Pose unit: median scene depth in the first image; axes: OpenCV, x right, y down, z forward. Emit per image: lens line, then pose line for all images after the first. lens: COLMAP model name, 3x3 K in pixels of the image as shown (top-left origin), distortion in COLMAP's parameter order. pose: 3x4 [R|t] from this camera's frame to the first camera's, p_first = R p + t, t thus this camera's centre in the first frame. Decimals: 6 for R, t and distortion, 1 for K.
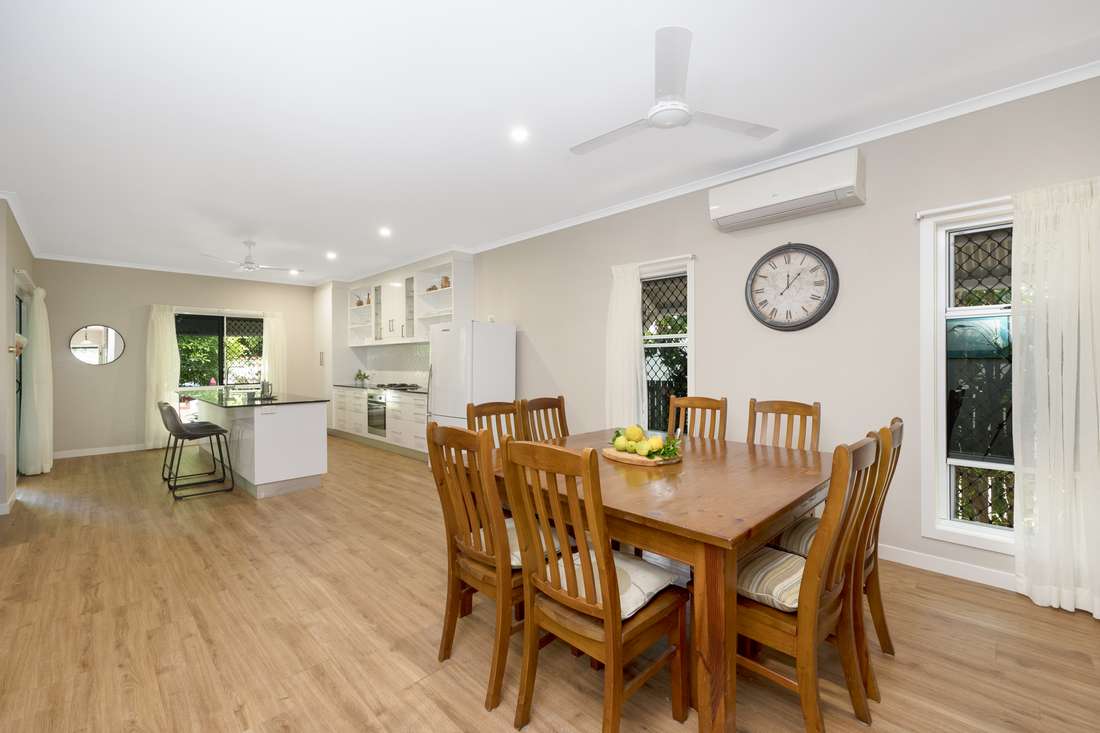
lens RADIAL K [[462.1, 0, 550.0], [0, 462.1, 366.5], [0, 0, 1]] dist [0.000403, 0.000321]
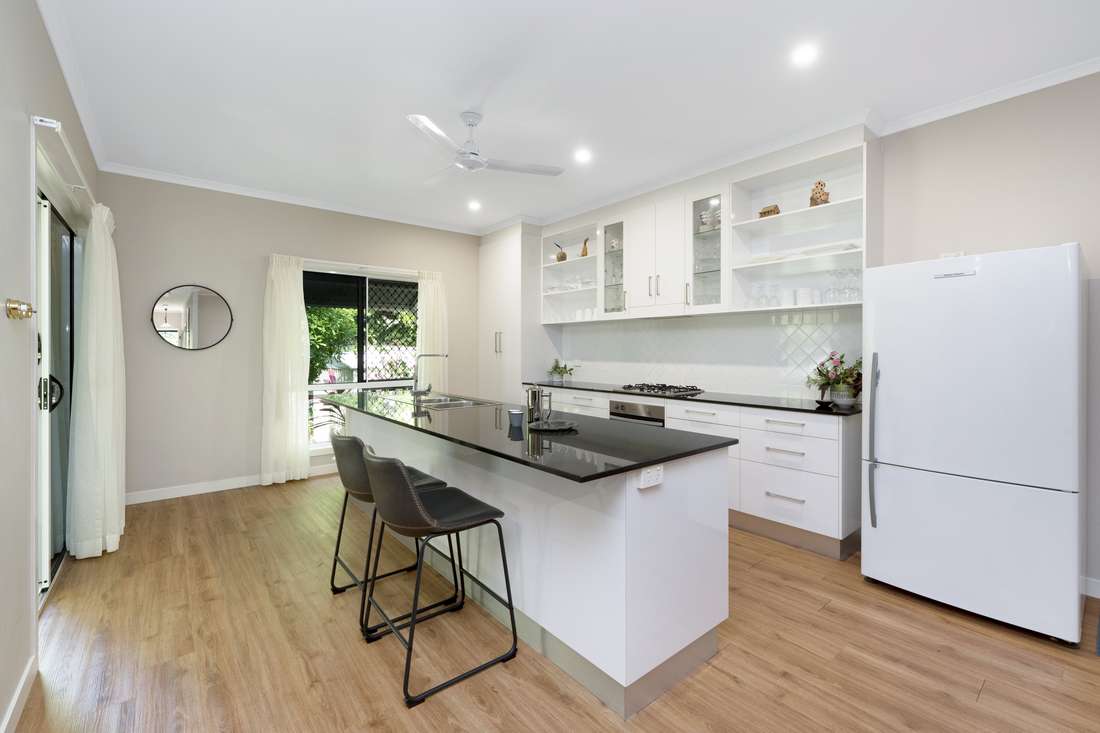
lens RADIAL K [[465.7, 0, 554.8], [0, 465.7, 354.1], [0, 0, 1]] dist [-0.001894, -0.000731]
pose [[0.996221, 0.006609, -0.086603, -0.443261], [-0.006433, 0.999977, 0.002308, -0.002611], [0.086616, -0.001743, 0.996240, 0.423339]]
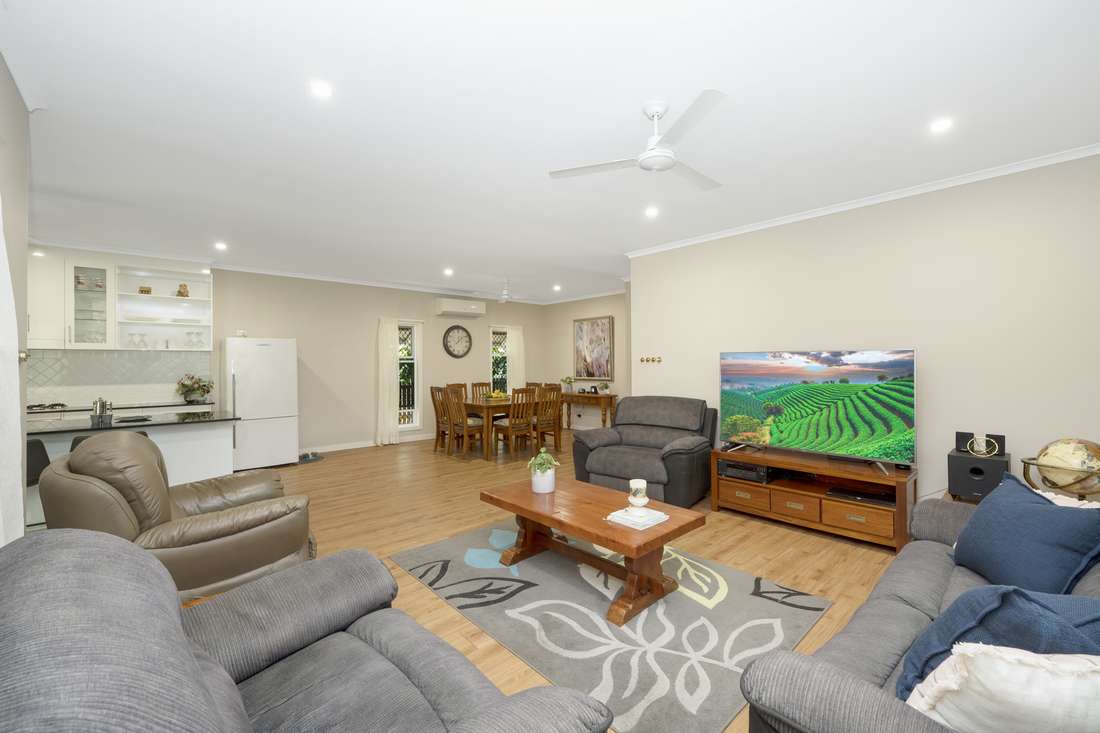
lens RADIAL K [[462.1, 0, 550.0], [0, 462.1, 366.5], [0, 0, 1]] dist [0.000403, 0.000321]
pose [[0.040075, -0.002769, 0.999193, -1.082920], [0.016719, 0.999858, 0.002100, -0.011685], [-0.999057, 0.016621, 0.040116, 0.181497]]
